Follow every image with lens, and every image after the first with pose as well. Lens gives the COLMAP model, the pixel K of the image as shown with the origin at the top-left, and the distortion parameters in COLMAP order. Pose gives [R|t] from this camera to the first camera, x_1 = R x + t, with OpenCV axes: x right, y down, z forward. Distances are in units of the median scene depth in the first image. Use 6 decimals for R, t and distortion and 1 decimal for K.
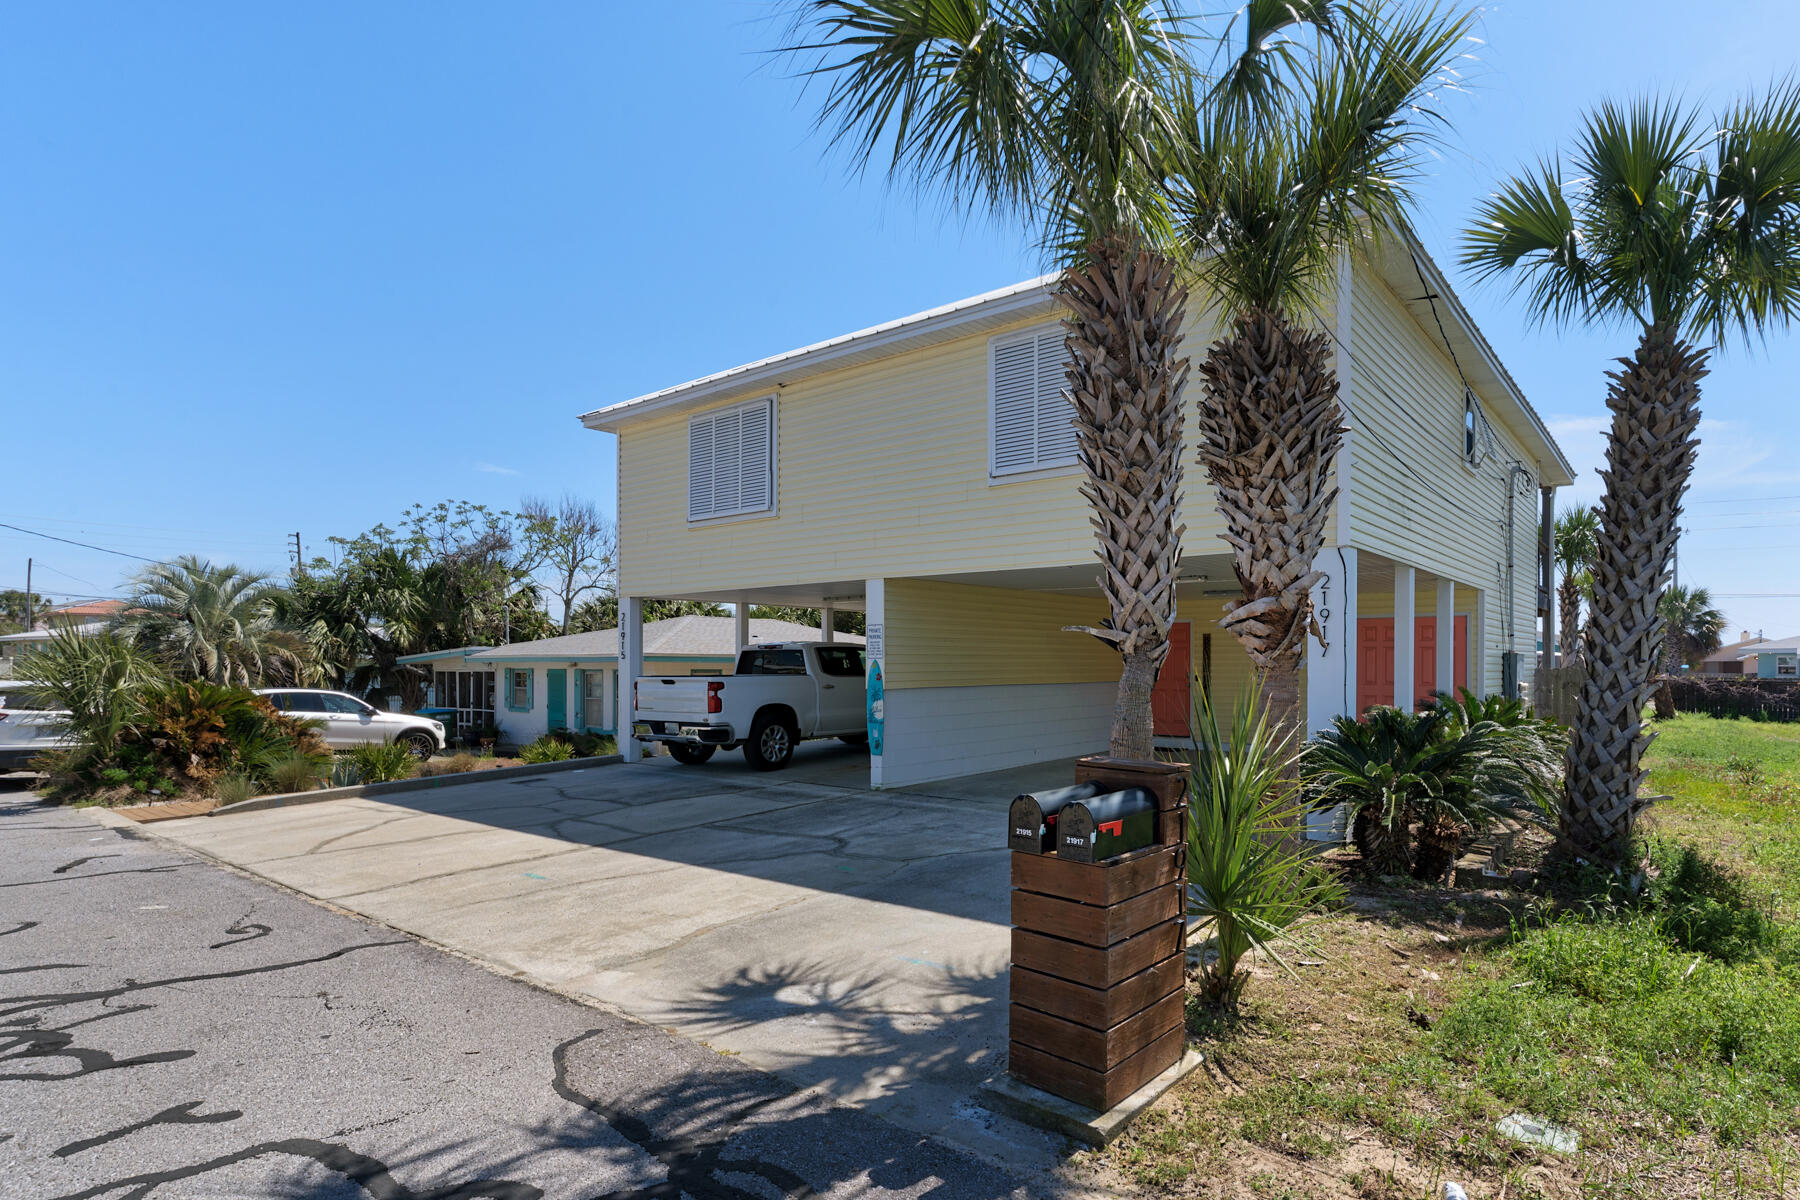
lens RADIAL K [[930.4, 0, 900.7], [0, 930.4, 663.0], [0, 0, 1]] dist [0.001688, -0.000038]
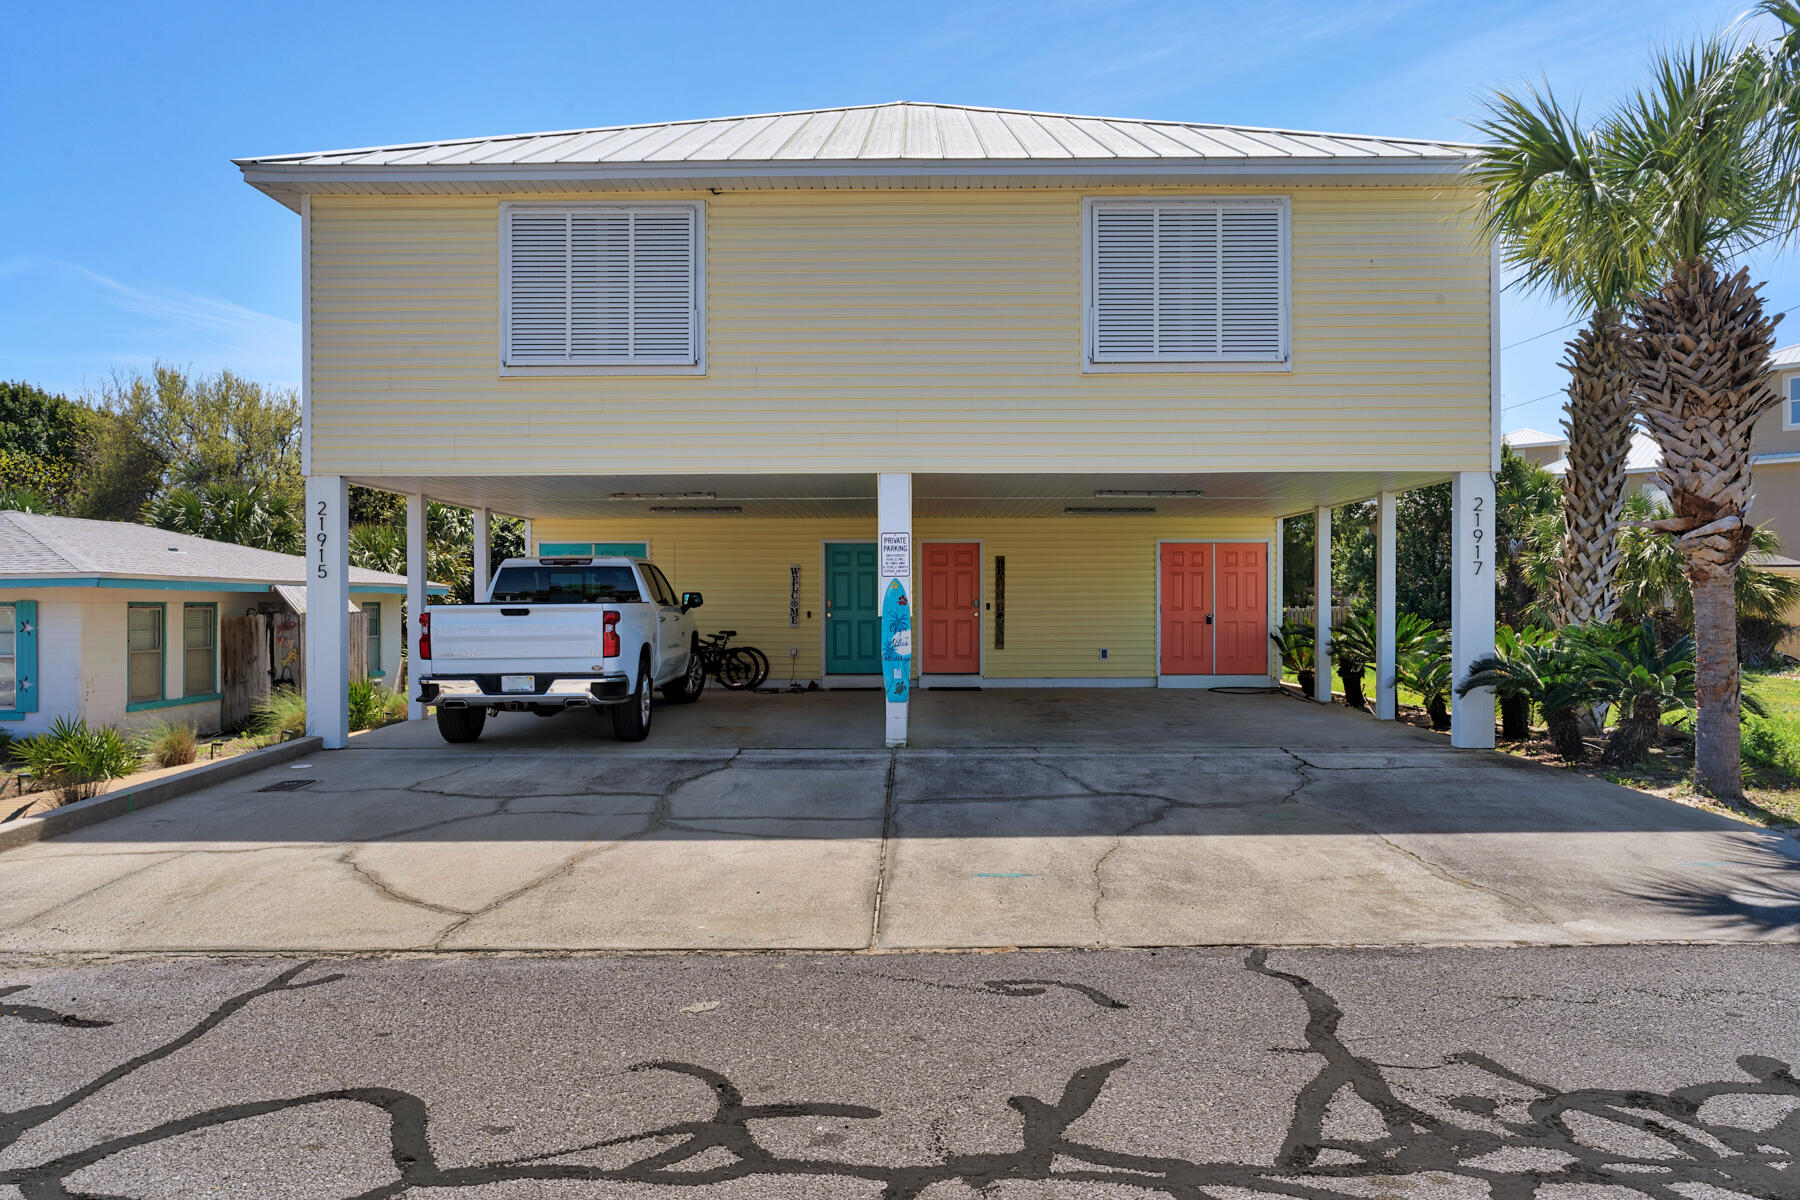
lens RADIAL K [[1194.5, 0, 900.0], [0, 1194.5, 600.7], [0, 0, 1]] dist [-0.001236, -0.001287]
pose [[0.803171, -0.002267, 0.595744, -0.615043], [0.001992, 0.999997, 0.001120, 0.013992], [-0.595745, 0.000287, 0.803173, 0.204401]]
